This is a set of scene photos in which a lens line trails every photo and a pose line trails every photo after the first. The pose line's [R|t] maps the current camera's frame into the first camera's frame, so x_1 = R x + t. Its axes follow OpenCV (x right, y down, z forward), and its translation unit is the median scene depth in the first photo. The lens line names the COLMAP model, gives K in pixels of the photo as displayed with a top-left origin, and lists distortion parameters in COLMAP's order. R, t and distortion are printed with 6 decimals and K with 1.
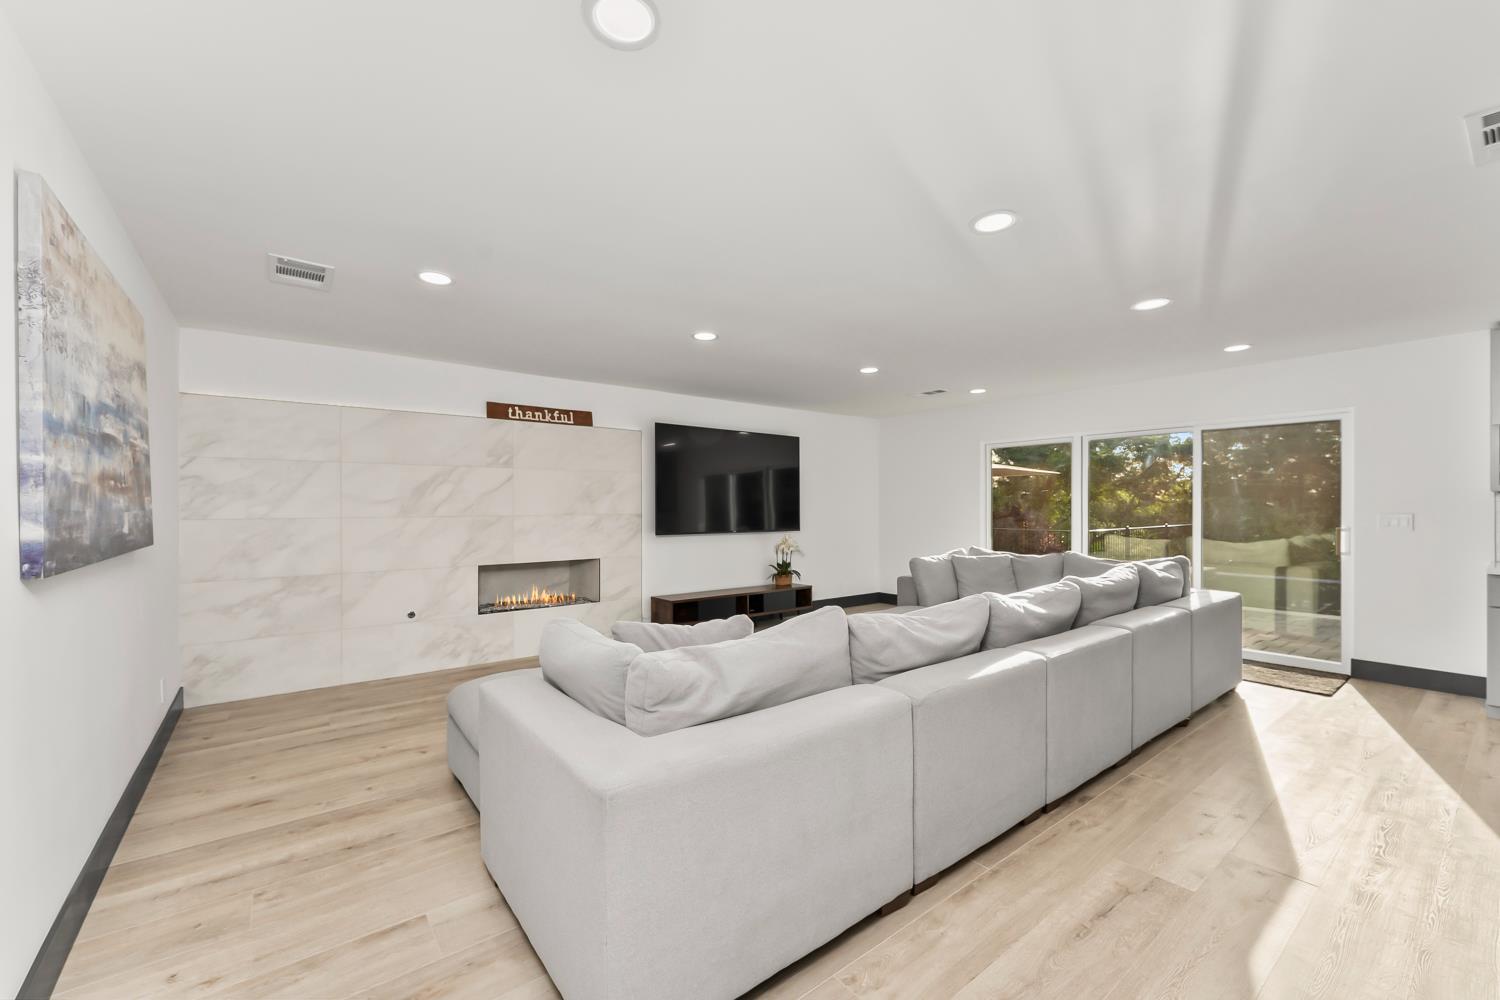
lens RADIAL K [[600.5, 0, 752.8], [0, 600.5, 495.8], [0, 0, 1]] dist [-0.001747, -0.000169]
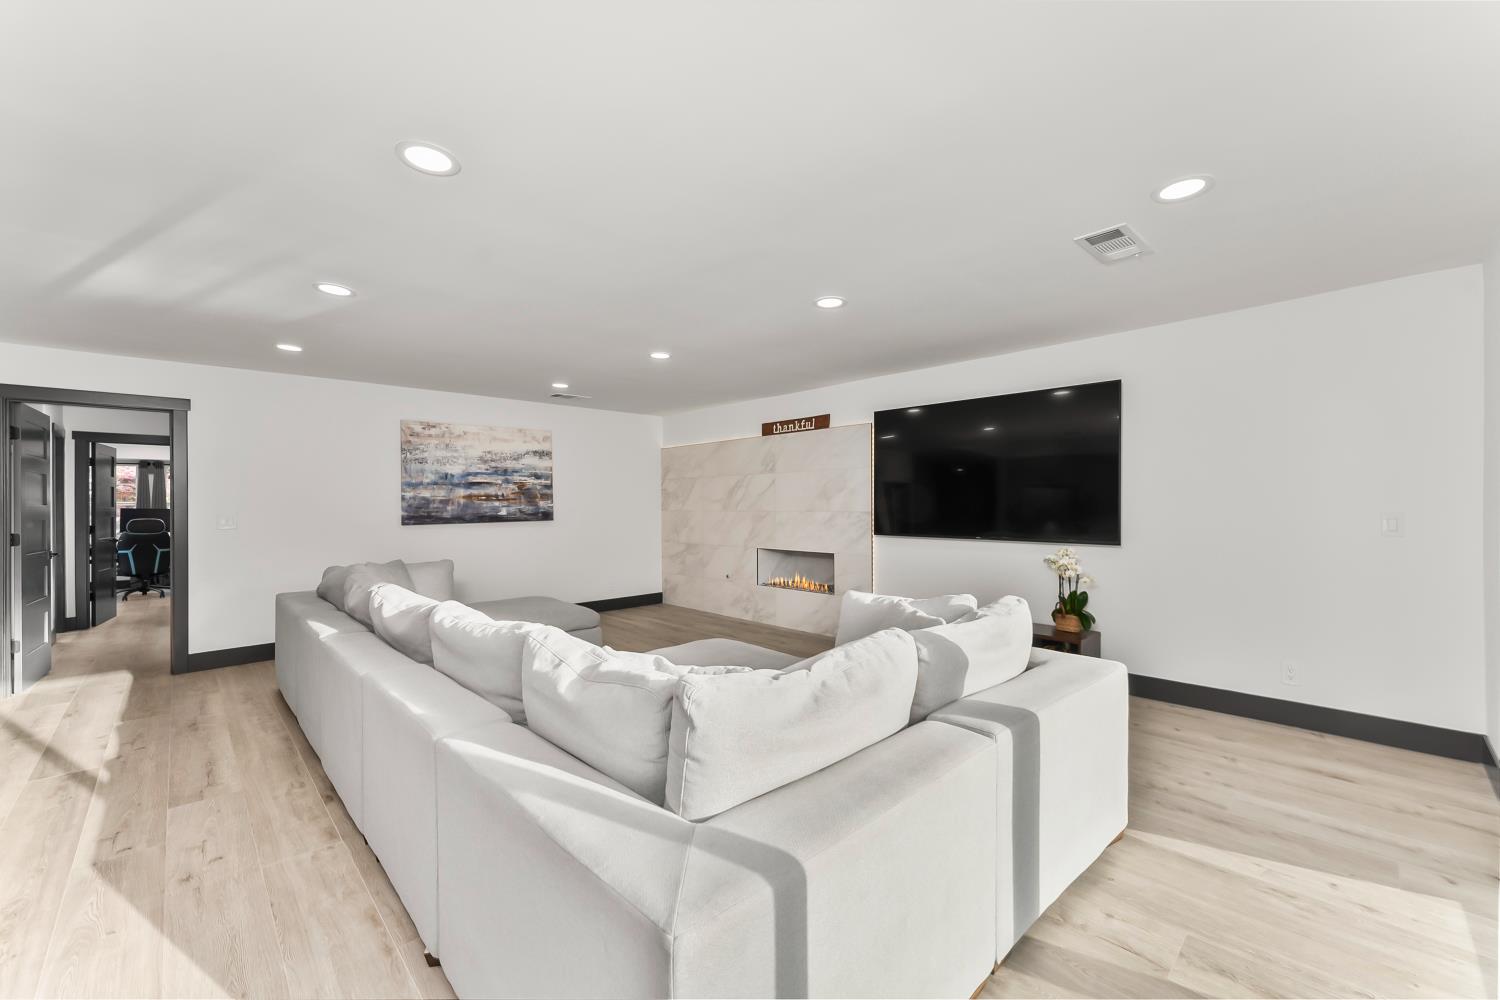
lens RADIAL K [[600.5, 0, 759.0], [0, 600.5, 504.0], [0, 0, 1]] dist [-0.001747, -0.000169]
pose [[0.111980, 0.003667, -0.993704, 0.889921], [0.023218, 0.999711, 0.006305, 0.009772], [0.993439, -0.023778, 0.111862, 0.879719]]
